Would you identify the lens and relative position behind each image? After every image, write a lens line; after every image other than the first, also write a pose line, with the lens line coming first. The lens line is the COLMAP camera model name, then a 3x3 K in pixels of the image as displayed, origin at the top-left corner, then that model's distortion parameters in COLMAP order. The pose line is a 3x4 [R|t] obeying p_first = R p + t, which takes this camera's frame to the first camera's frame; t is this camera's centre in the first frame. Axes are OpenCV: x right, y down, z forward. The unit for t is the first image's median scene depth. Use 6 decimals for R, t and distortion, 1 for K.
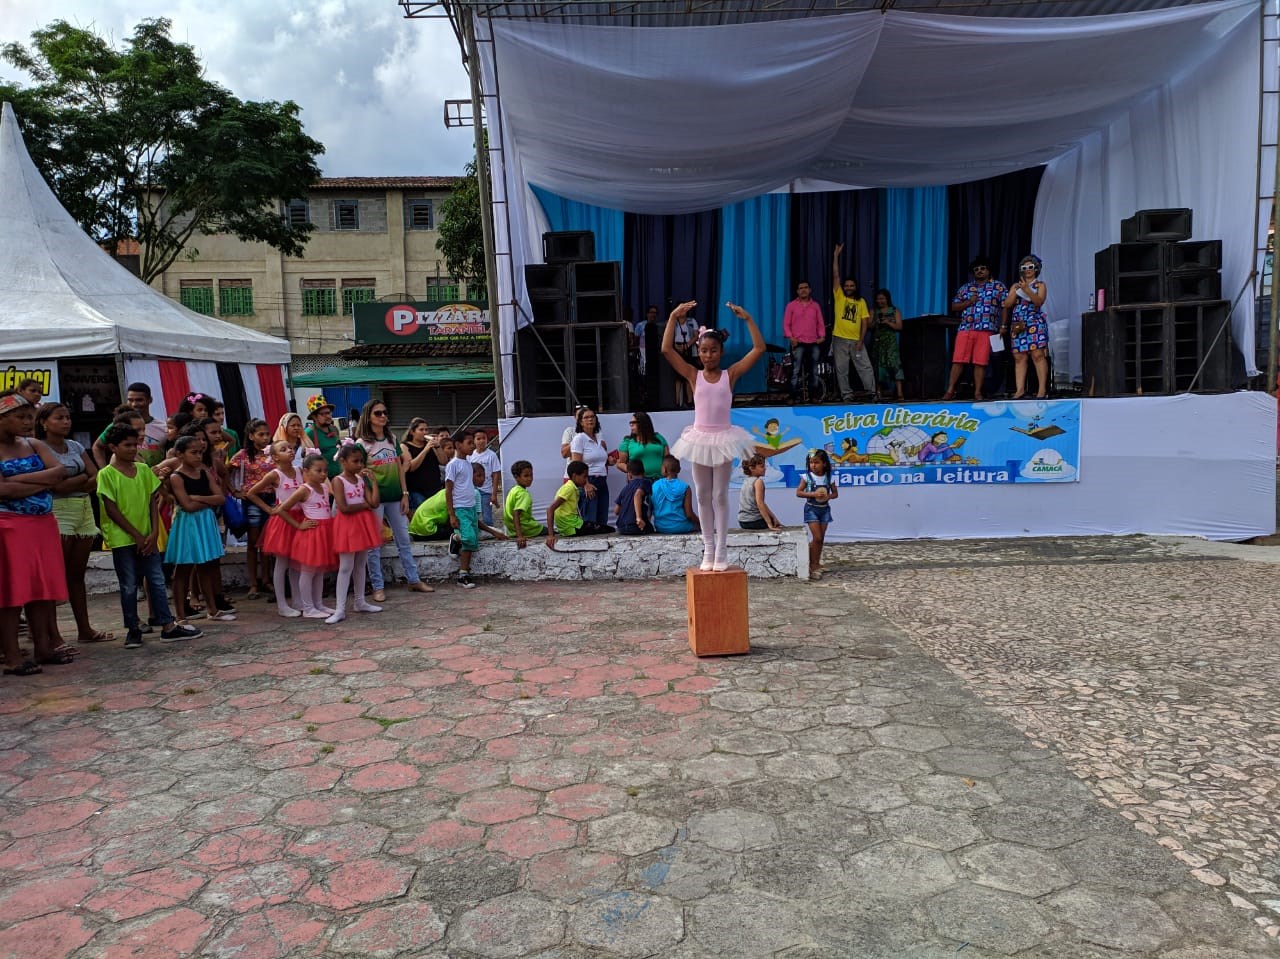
lens RADIAL K [[953.3, 0, 643.7], [0, 953.3, 469.9], [0, 0, 1]] dist [0.074910, -0.061529]
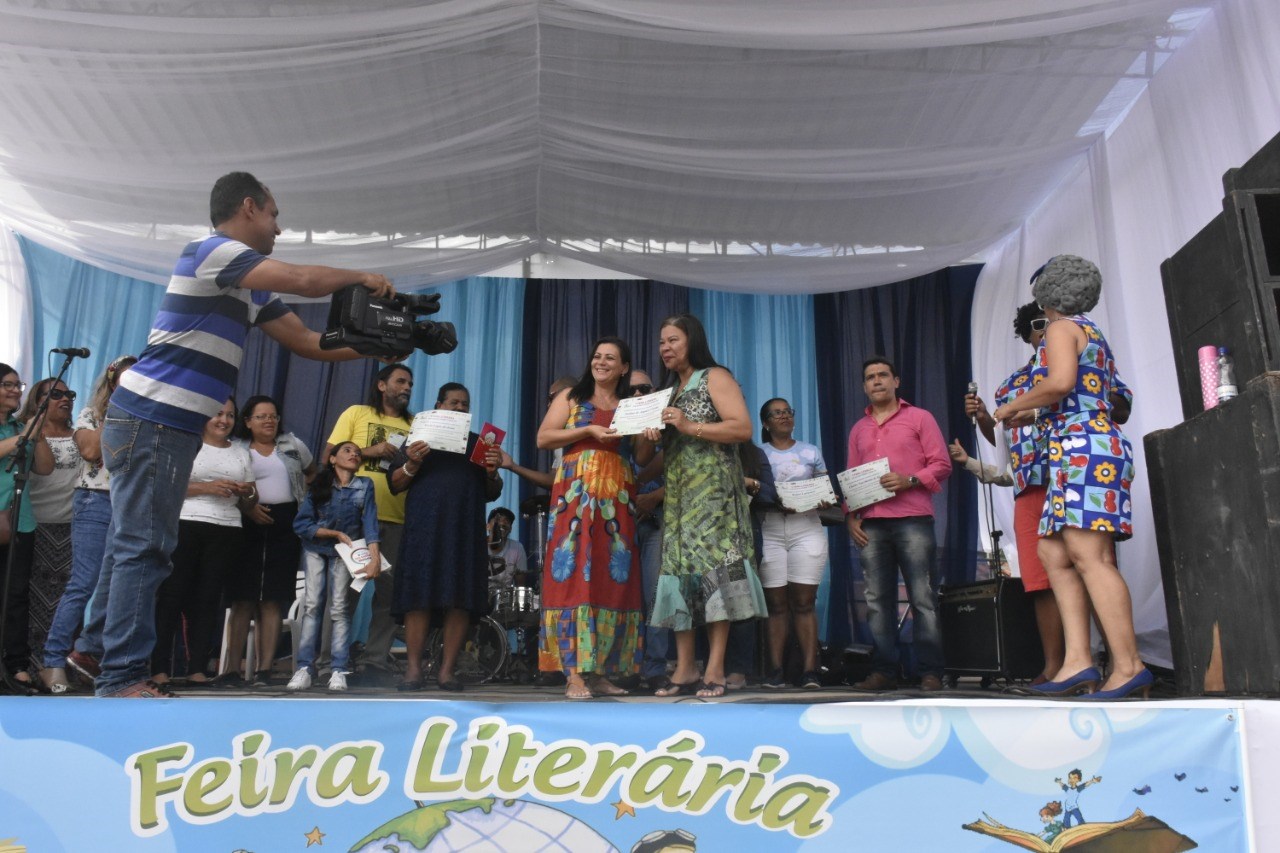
lens RADIAL K [[978.0, 0, 632.0], [0, 978.0, 451.1], [0, 0, 1]] dist [-0.002816, -0.019526]
pose [[0.997913, 0.042462, 0.048649, 0.285689], [-0.026399, 0.955819, -0.292769, -0.057886], [-0.058932, 0.290873, 0.954945, 0.756674]]
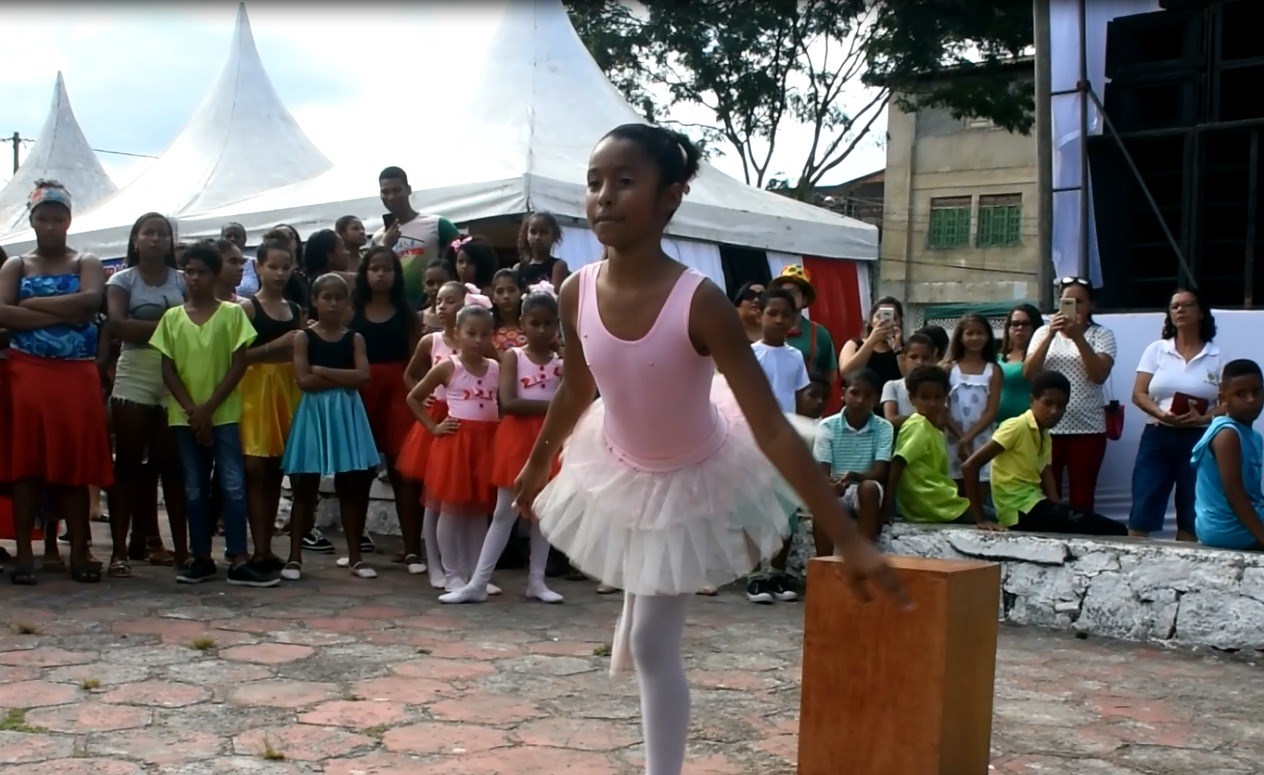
lens RADIAL K [[1398.1, 0, 604.4], [0, 1398.1, 531.7], [0, 0, 1]] dist [-0.107704, 0.000000]
pose [[0.741546, 0.113252, -0.661274, 0.177813], [-0.096904, 0.993394, 0.061465, 0.038424], [0.663866, 0.018501, 0.747622, 0.289502]]
